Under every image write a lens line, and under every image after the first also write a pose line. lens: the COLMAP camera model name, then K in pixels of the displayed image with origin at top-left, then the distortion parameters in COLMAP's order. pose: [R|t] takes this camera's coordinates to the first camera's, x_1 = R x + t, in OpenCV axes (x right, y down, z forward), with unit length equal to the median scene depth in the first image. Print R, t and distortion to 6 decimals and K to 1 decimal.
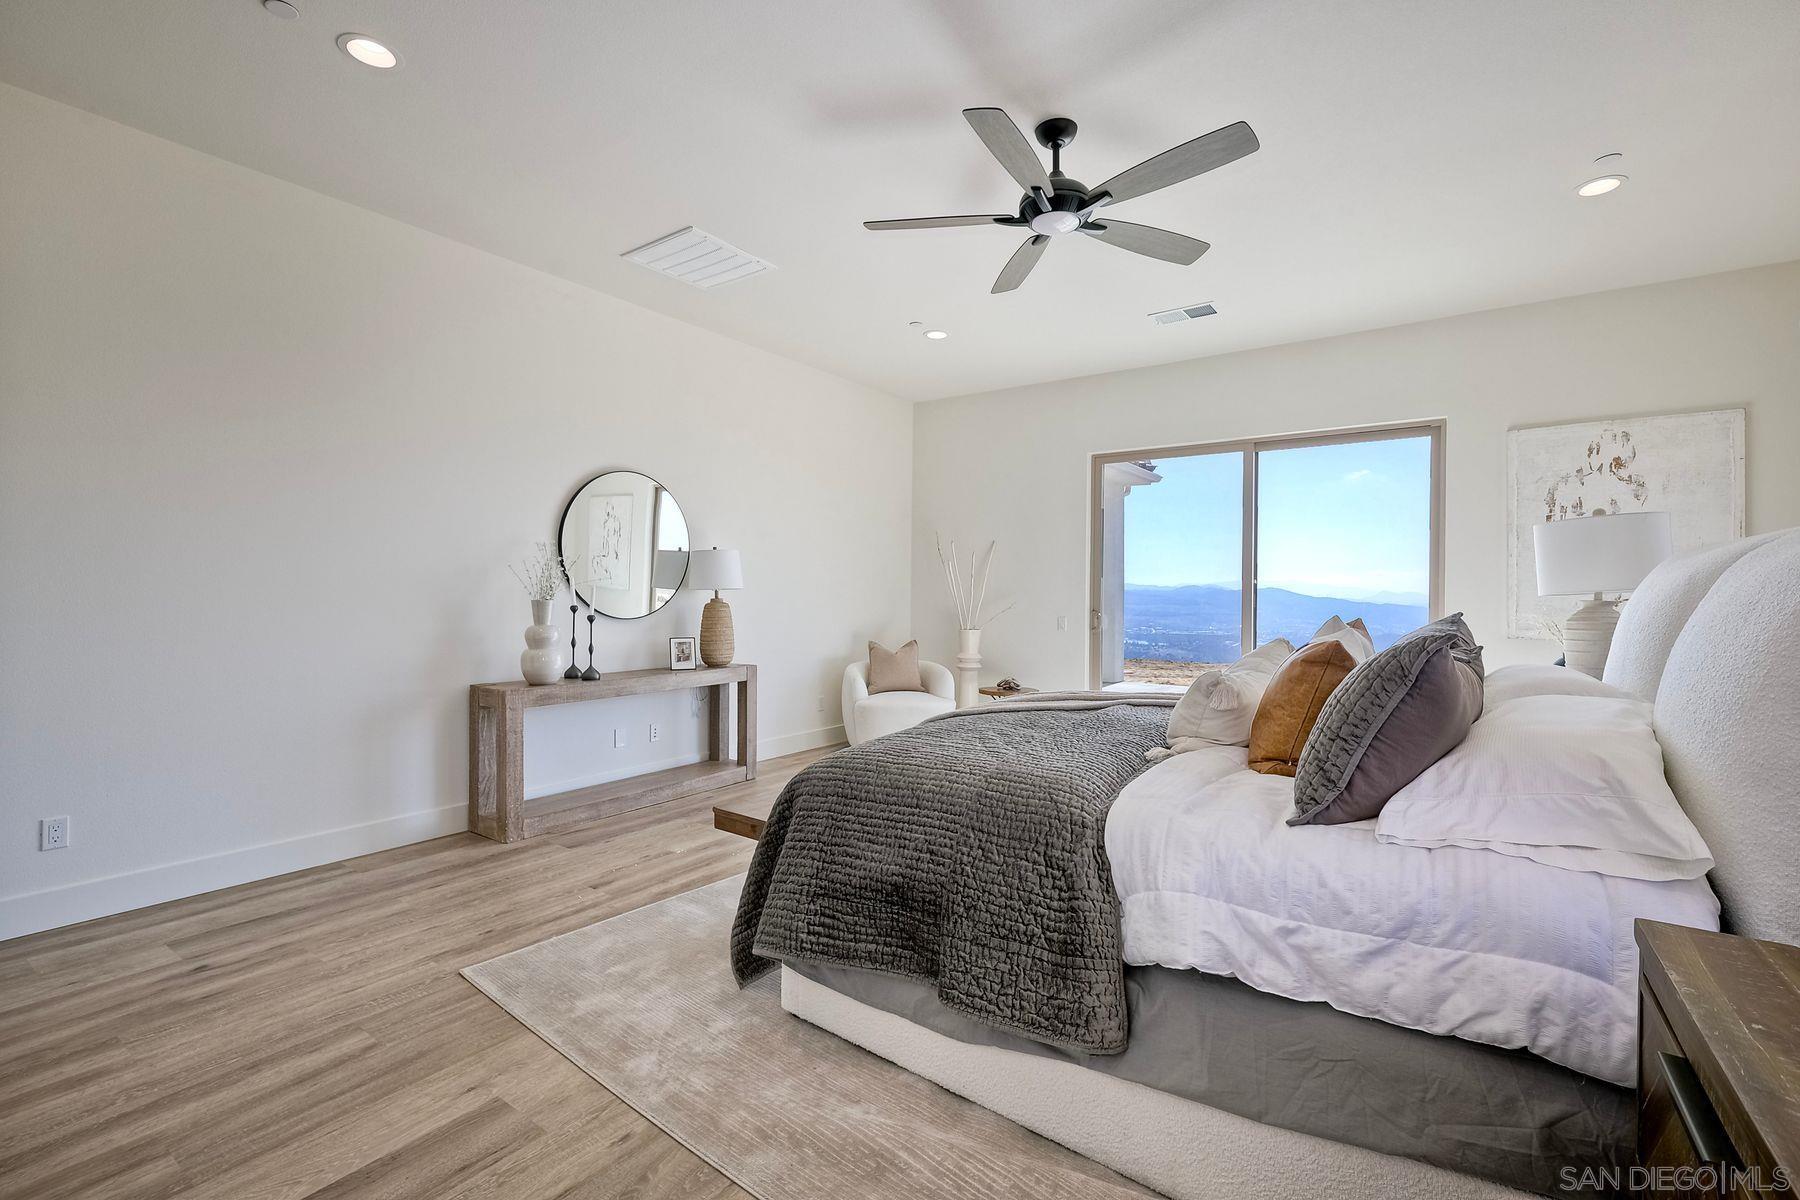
lens RADIAL K [[794.9, 0, 897.2], [0, 794.9, 595.3], [0, 0, 1]] dist [0.001184, -0.000137]
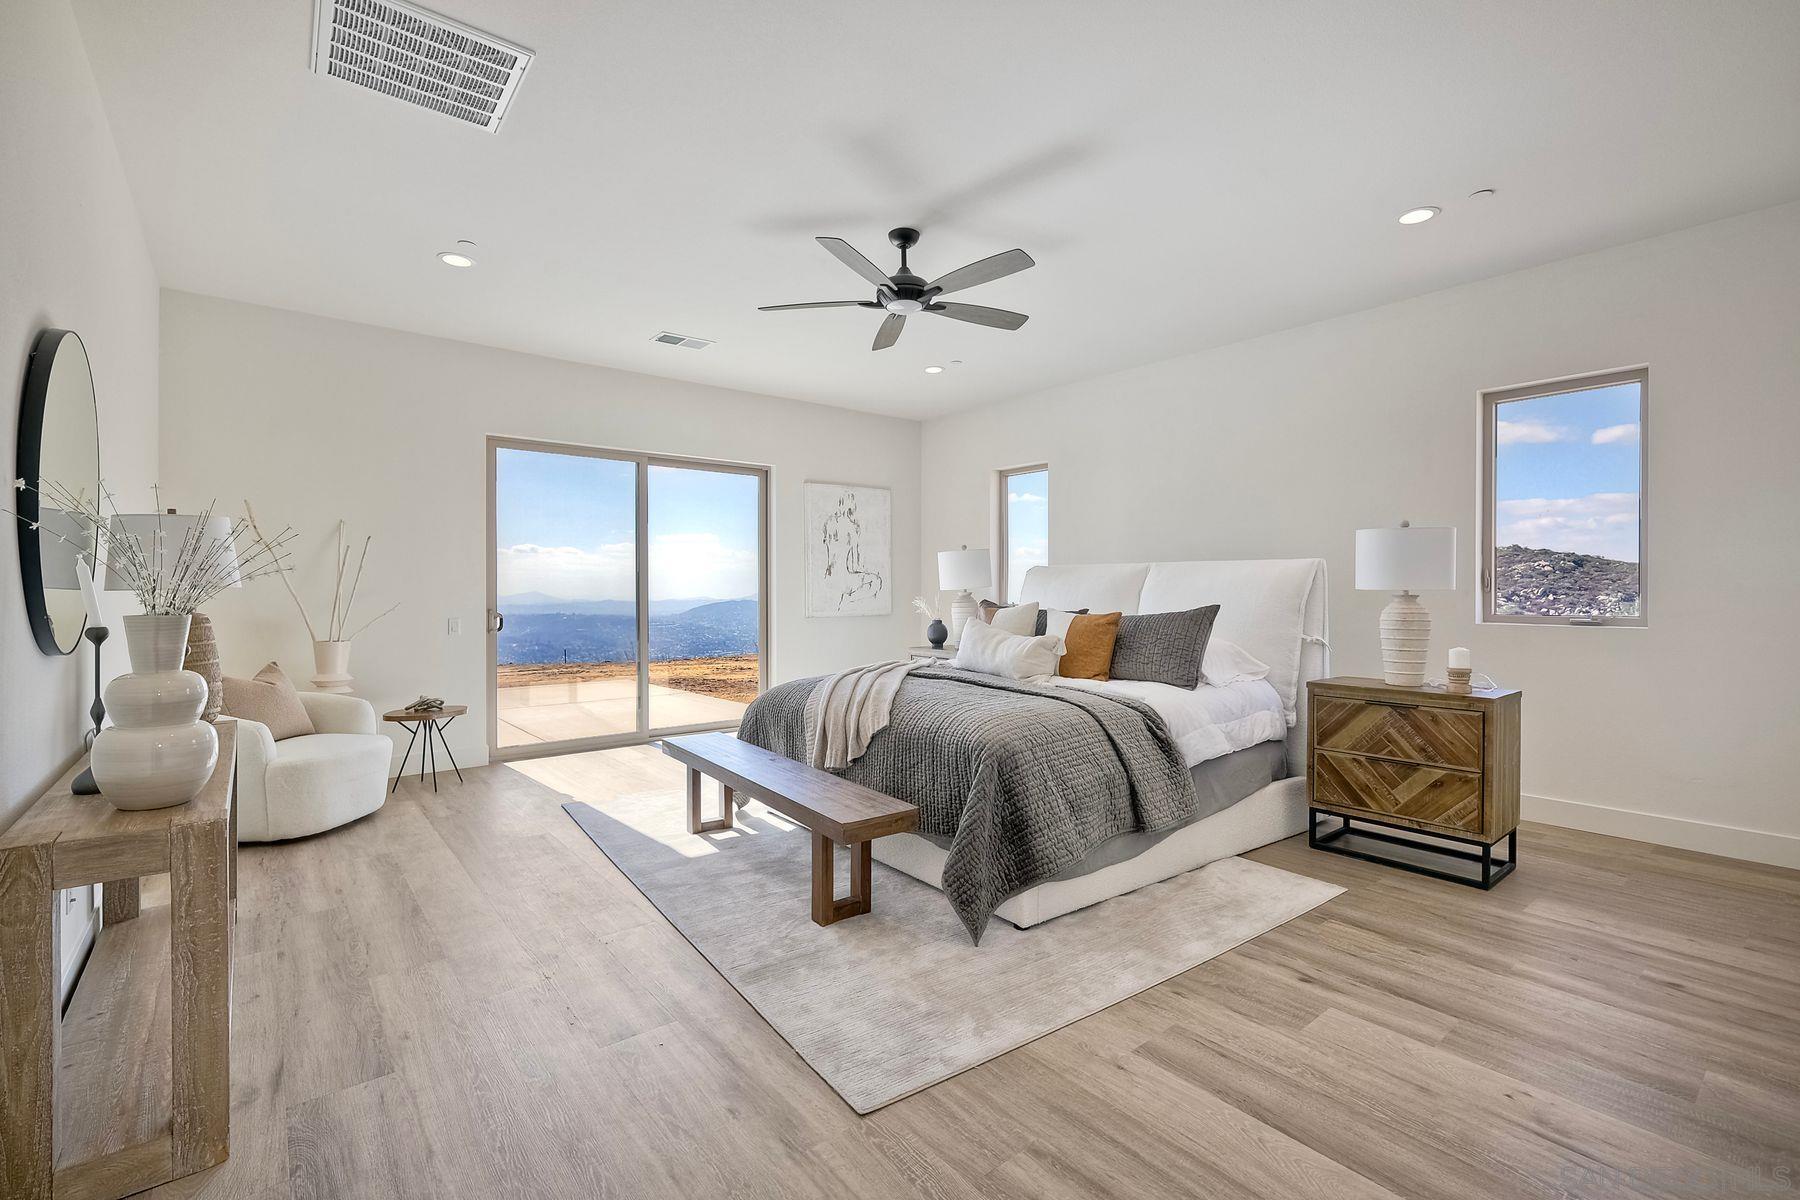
lens RADIAL K [[792.9, 0, 911.6], [0, 792.9, 593.8], [0, 0, 1]] dist [0.027474, -0.000015]
pose [[0.255442, -0.012660, 0.966741, -0.904898], [0.006754, 0.999913, 0.011310, -0.010061], [-0.966801, 0.003640, 0.255506, 0.554275]]
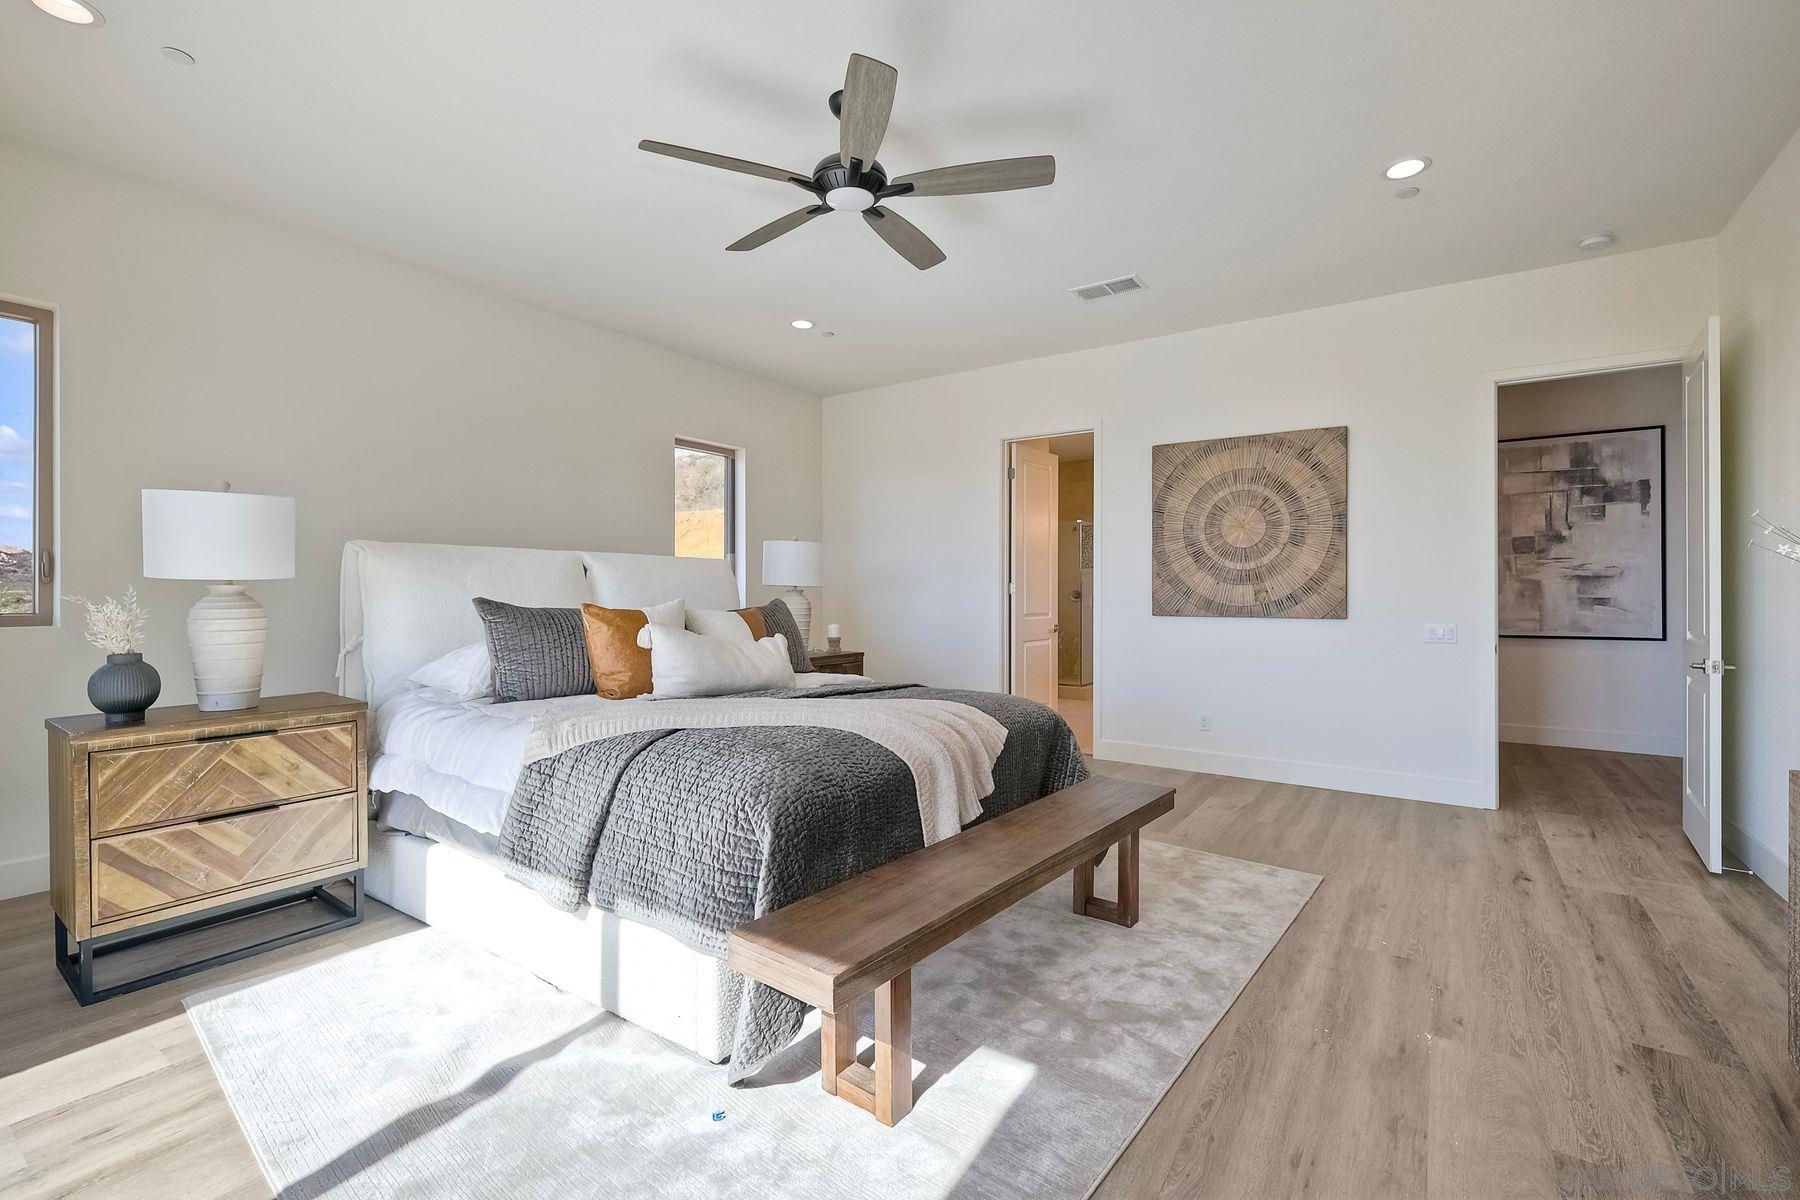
lens RADIAL K [[794.9, 0, 897.2], [0, 794.9, 595.3], [0, 0, 1]] dist [0.001184, -0.000137]
pose [[-0.999773, -0.008242, -0.019630, 0.129444], [-0.008432, 0.999918, 0.009606, 0.002341], [0.019549, 0.009770, -0.999761, 1.653434]]
